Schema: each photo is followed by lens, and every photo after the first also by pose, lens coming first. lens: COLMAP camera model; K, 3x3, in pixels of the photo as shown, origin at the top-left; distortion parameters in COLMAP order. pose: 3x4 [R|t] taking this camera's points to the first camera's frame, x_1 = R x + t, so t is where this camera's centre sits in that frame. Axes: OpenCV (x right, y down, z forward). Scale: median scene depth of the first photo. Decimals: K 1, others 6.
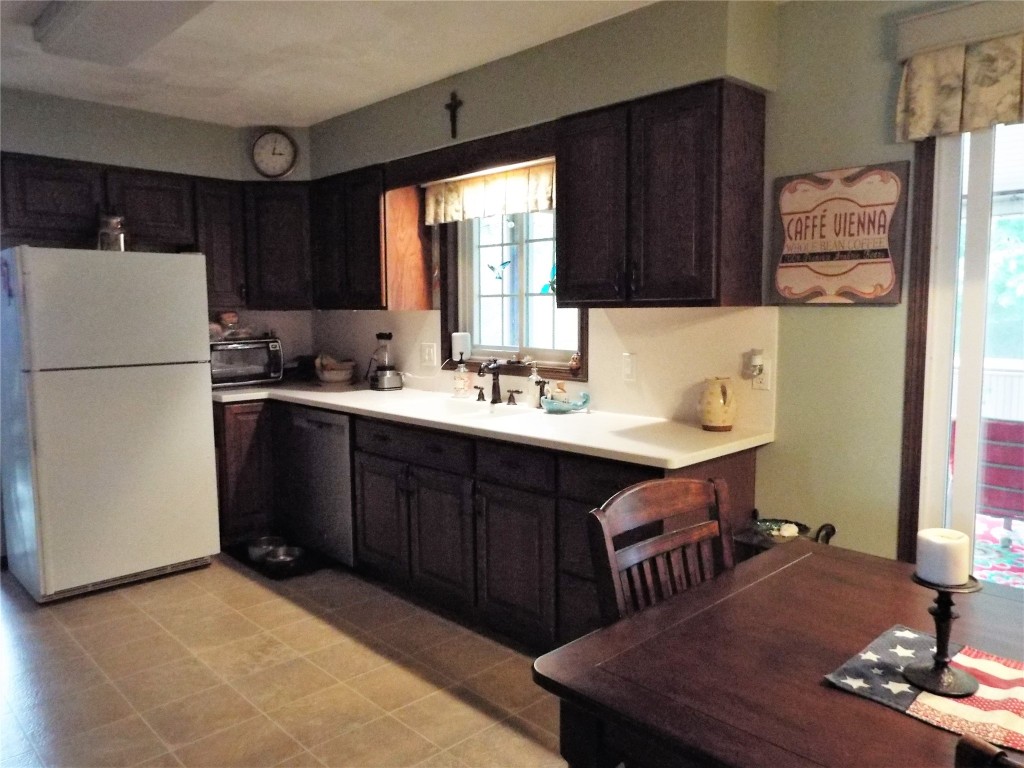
lens RADIAL K [[751.9, 0, 512.0], [0, 751.9, 384.0], [0, 0, 1]] dist [-0.009416, 0.002080]
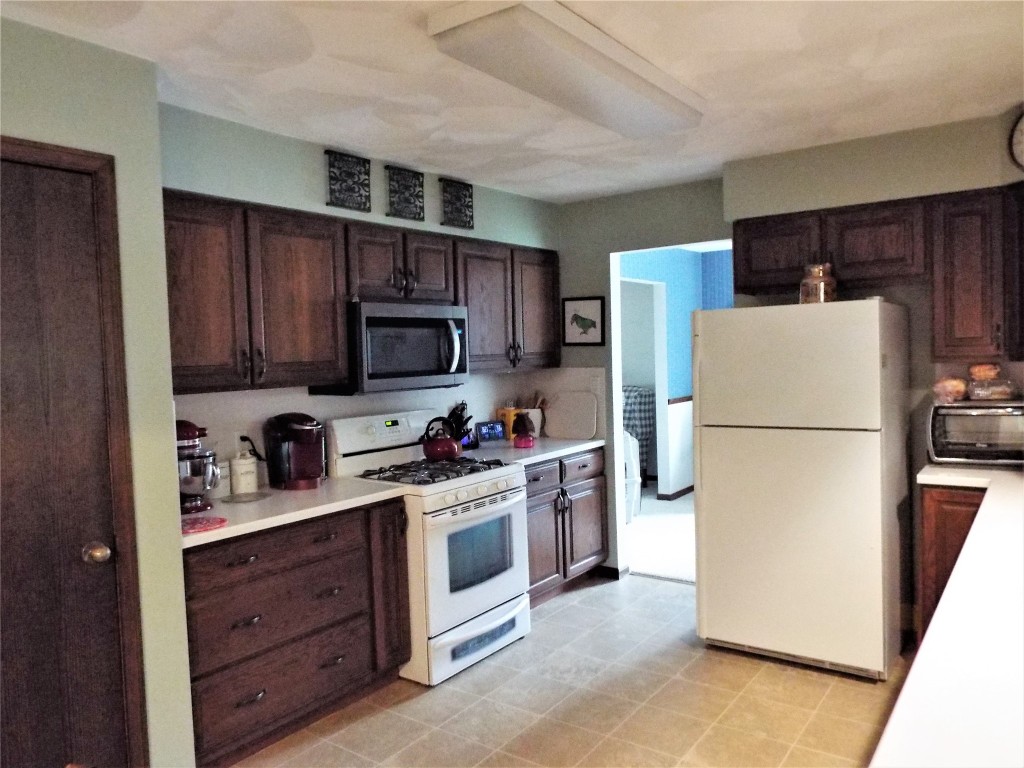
lens RADIAL K [[751.9, 0, 512.0], [0, 751.9, 384.0], [0, 0, 1]] dist [-0.009416, 0.002080]
pose [[0.186601, 0.040955, -0.981582, 0.315115], [-0.057491, 0.997874, 0.030705, -0.083117], [0.980752, 0.050703, 0.188559, 0.459494]]
